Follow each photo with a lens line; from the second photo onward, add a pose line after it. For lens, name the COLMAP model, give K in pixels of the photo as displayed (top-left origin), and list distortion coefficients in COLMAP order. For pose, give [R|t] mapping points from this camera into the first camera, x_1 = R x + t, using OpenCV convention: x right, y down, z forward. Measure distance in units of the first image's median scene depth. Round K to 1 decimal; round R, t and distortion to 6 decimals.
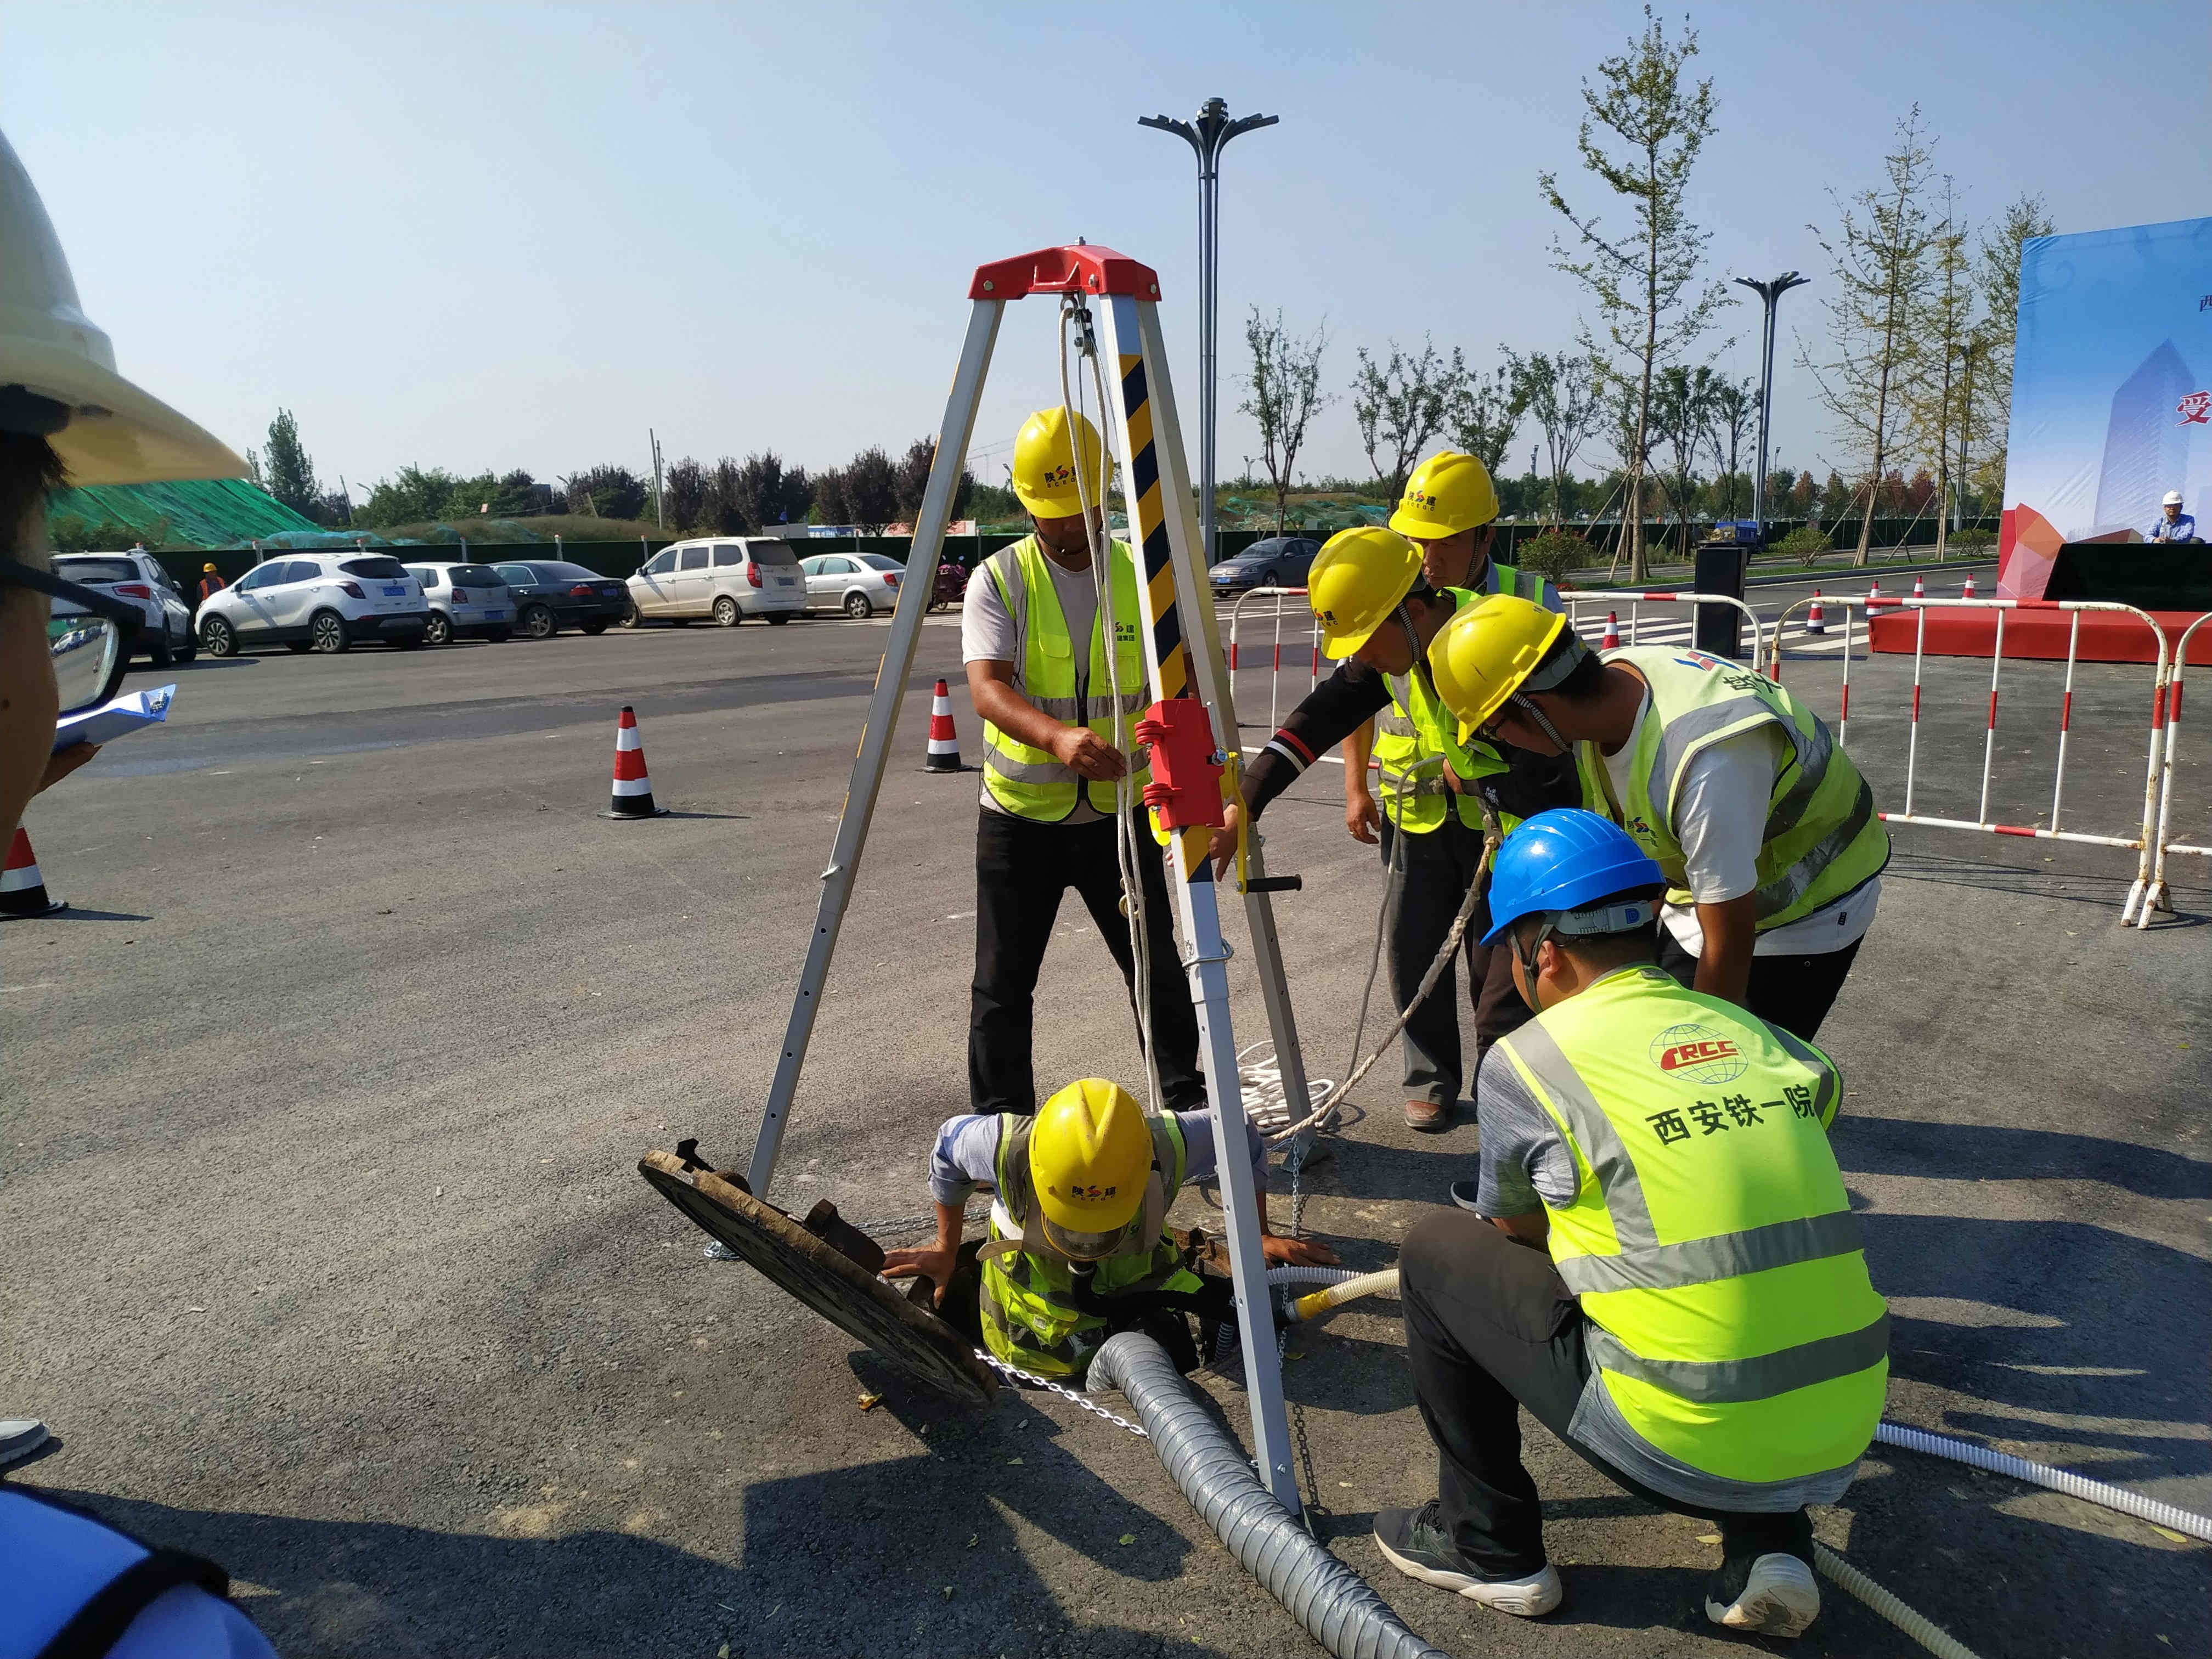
lens RADIAL K [[1651.4, 0, 1093.2], [0, 1651.4, 849.2], [0, 0, 1]] dist [-0.011485, -0.001092]
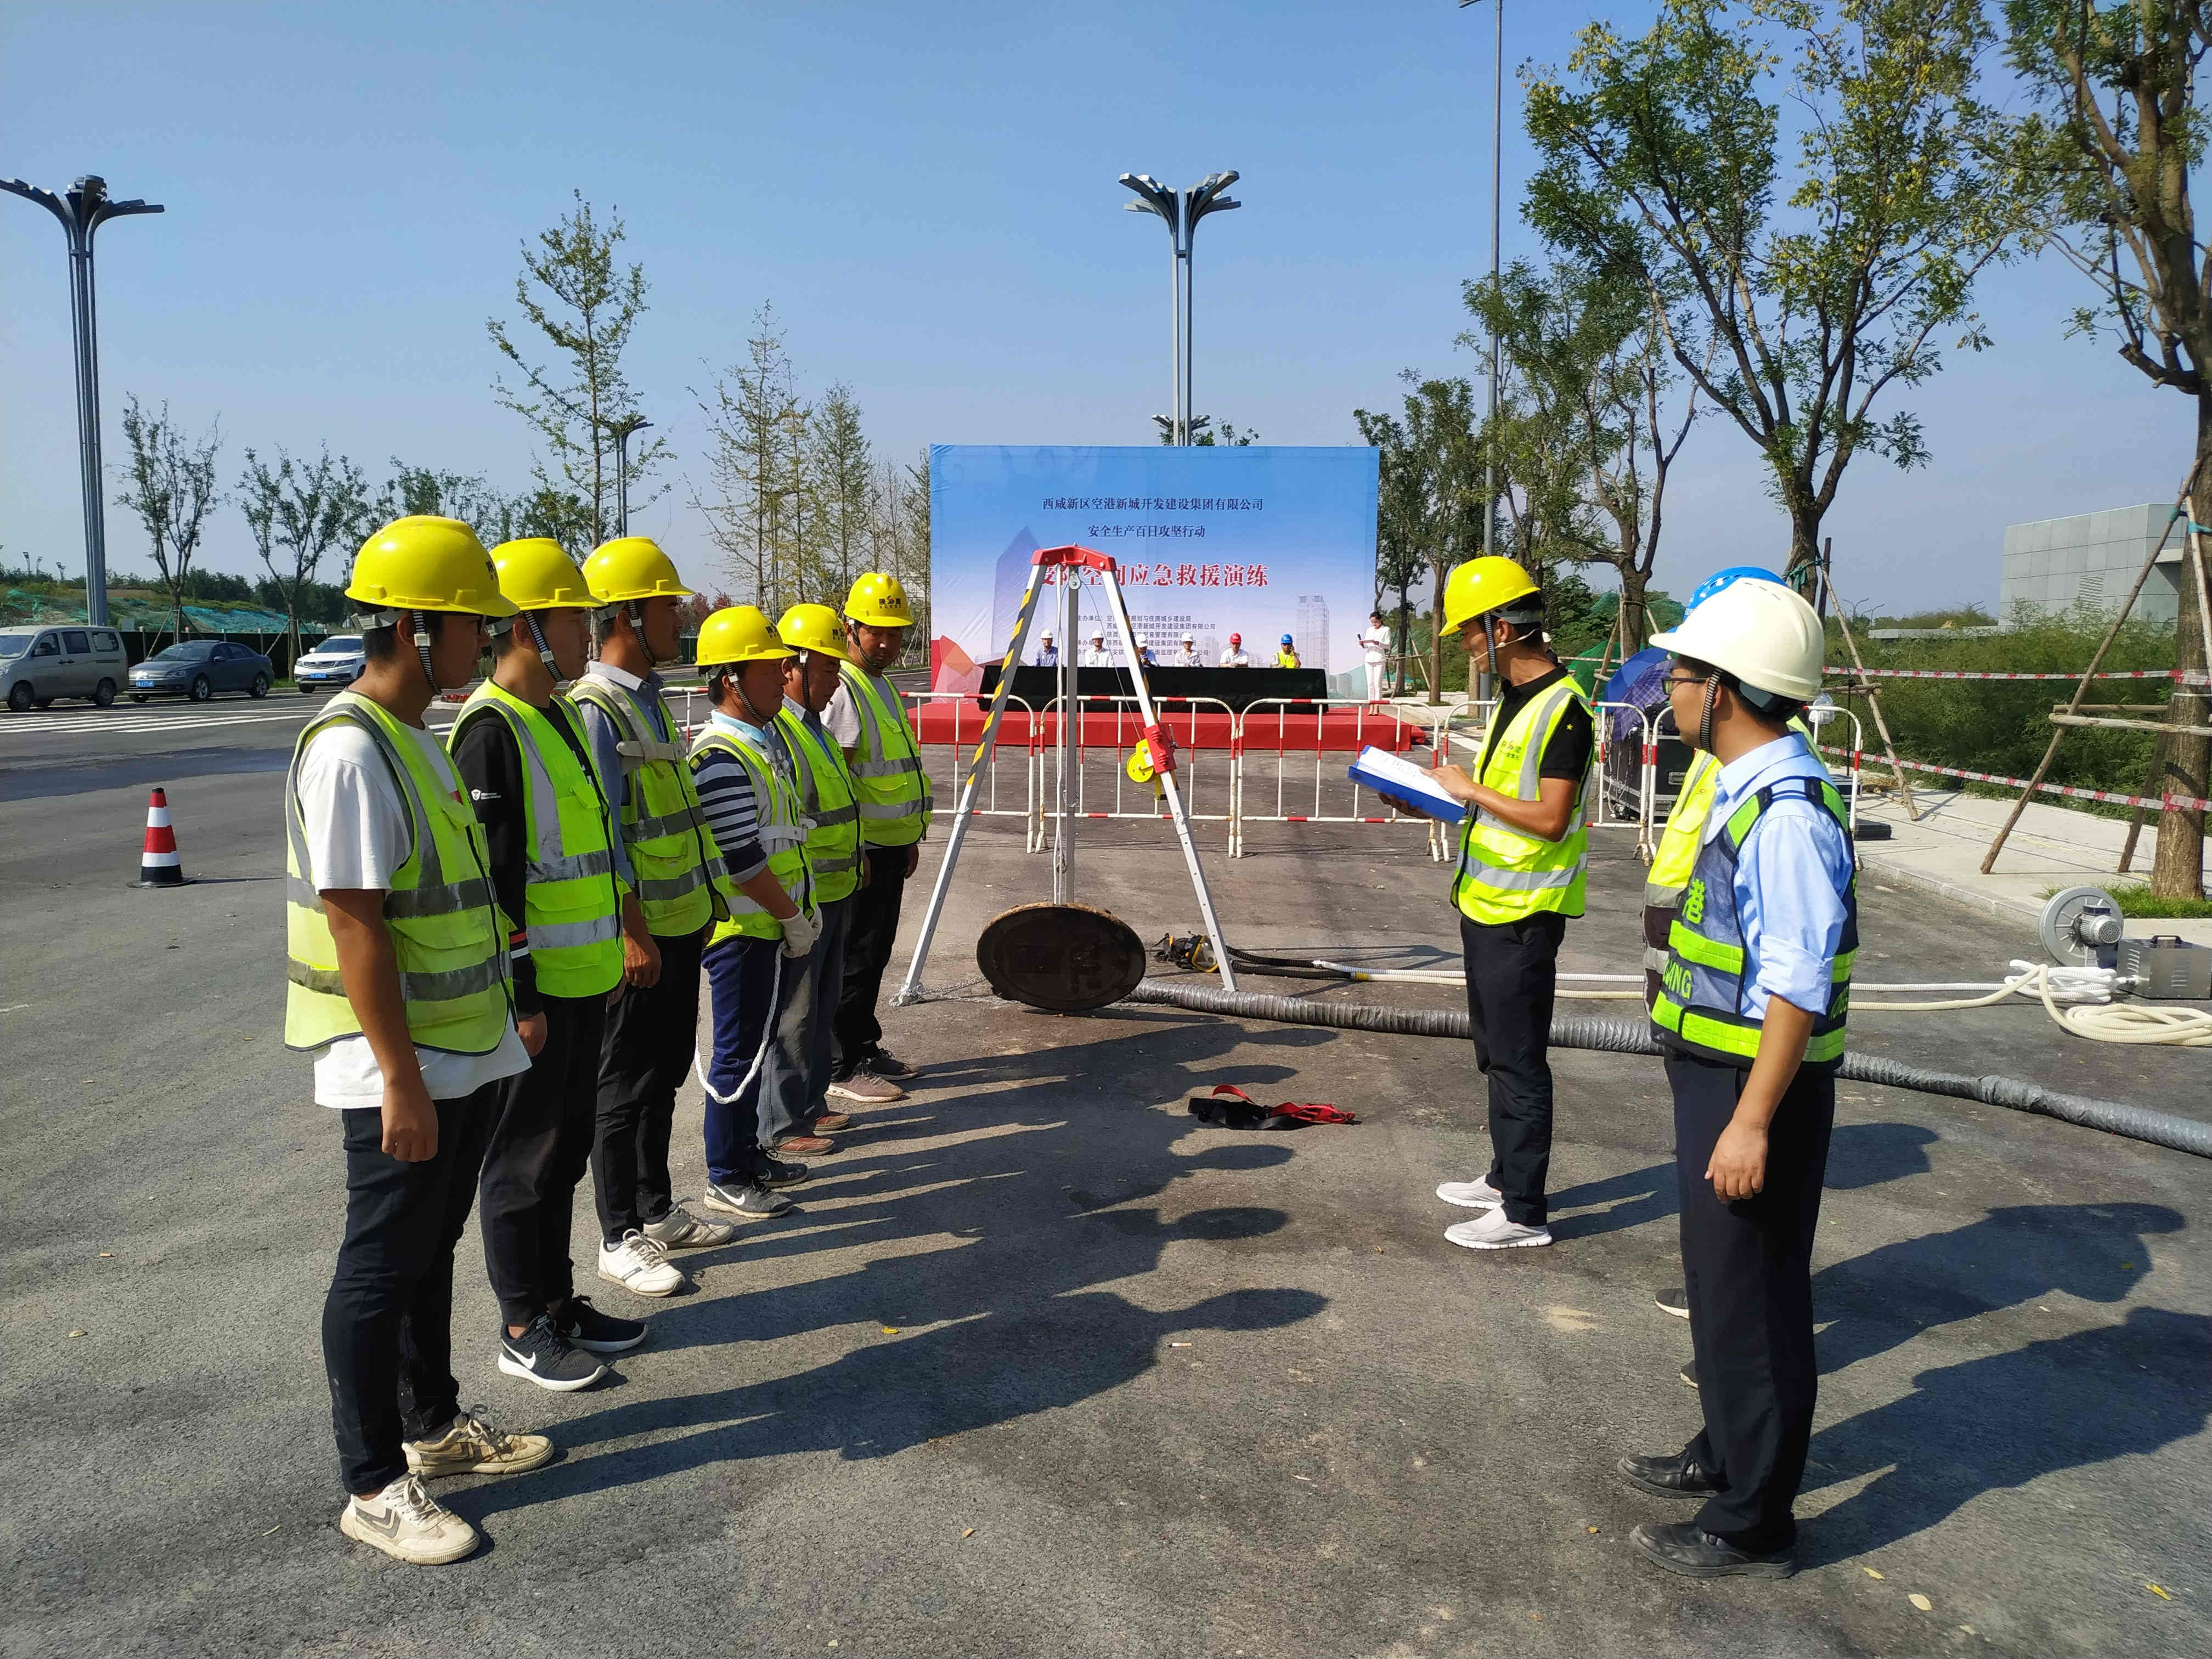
lens RADIAL K [[1651.4, 0, 1118.2], [0, 1651.4, 843.9], [0, 0, 1]] dist [-0.011485, -0.001092]
pose [[0.762900, -0.048022, 0.644731, -0.100893], [0.092416, 0.995097, -0.035235, 0.010341], [-0.639878, 0.086465, 0.763597, -0.055411]]
